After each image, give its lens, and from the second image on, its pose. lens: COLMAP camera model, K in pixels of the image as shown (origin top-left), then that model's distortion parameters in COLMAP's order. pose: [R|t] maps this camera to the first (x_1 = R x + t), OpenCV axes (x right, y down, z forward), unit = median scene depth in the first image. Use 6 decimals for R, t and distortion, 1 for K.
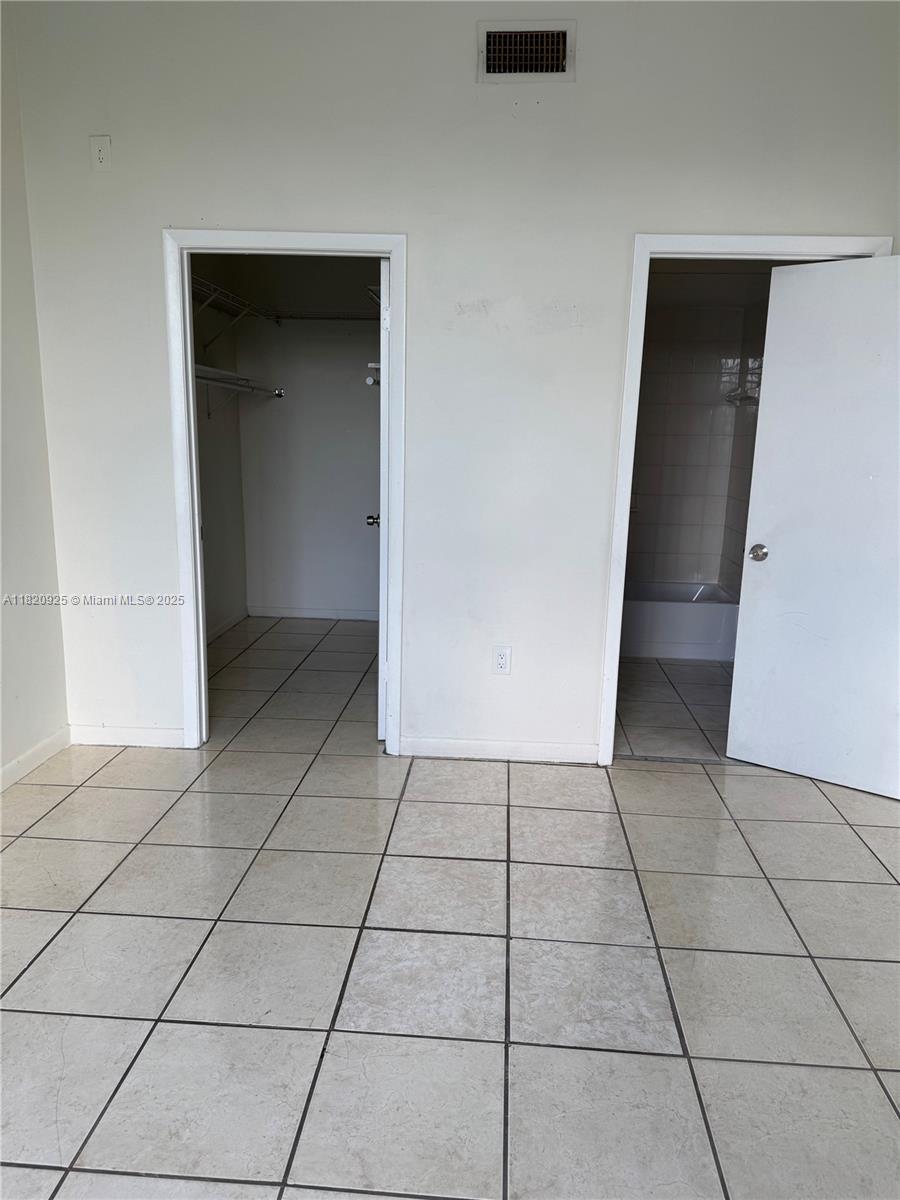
lens RADIAL K [[852.1, 0, 450.0], [0, 852.1, 600.0], [0, 0, 1]] dist [0.001006, -0.002978]
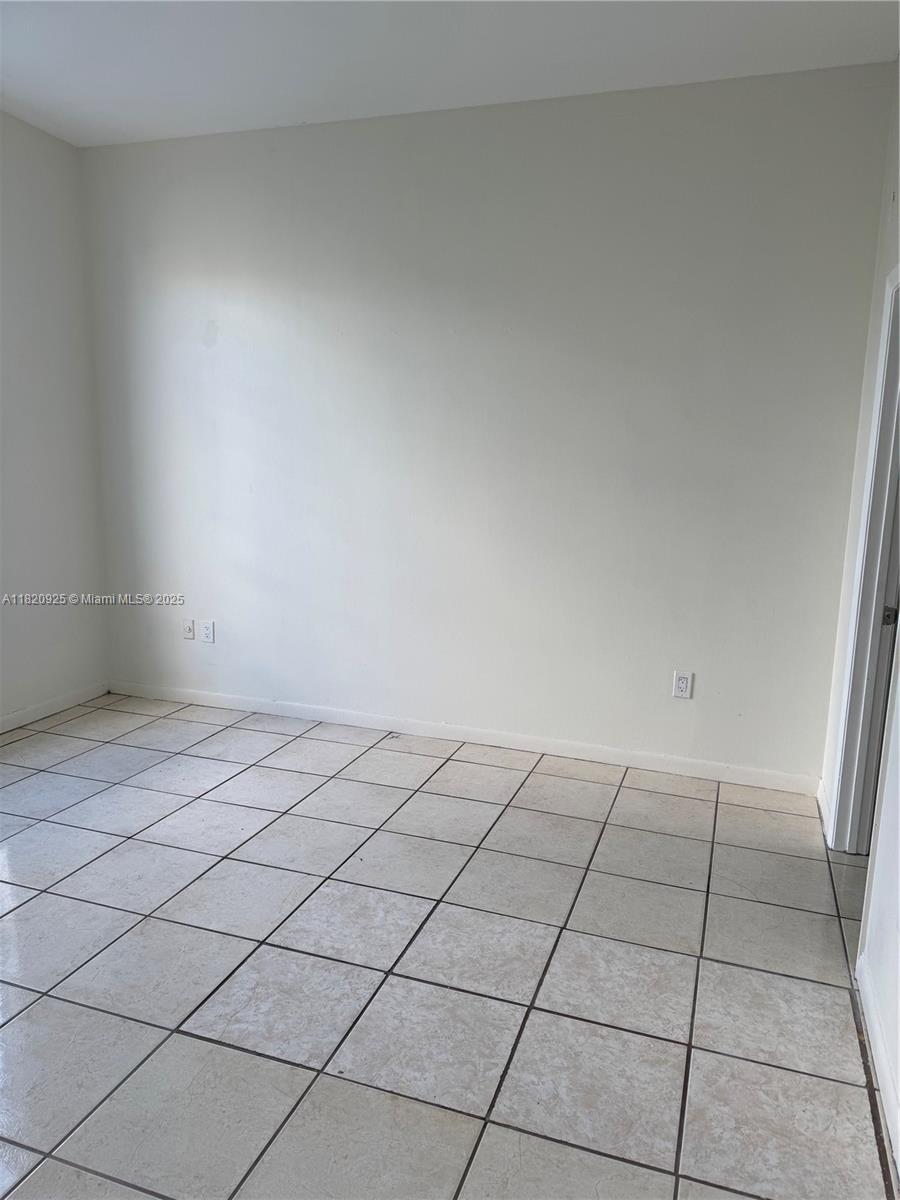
lens RADIAL K [[852.1, 0, 450.0], [0, 852.1, 600.0], [0, 0, 1]] dist [0.001006, -0.002978]
pose [[-0.260452, 0.143582, -0.954751, 1.089658], [-0.240145, 0.948168, 0.208103, -0.287194], [0.935145, 0.283480, -0.212471, 1.327736]]
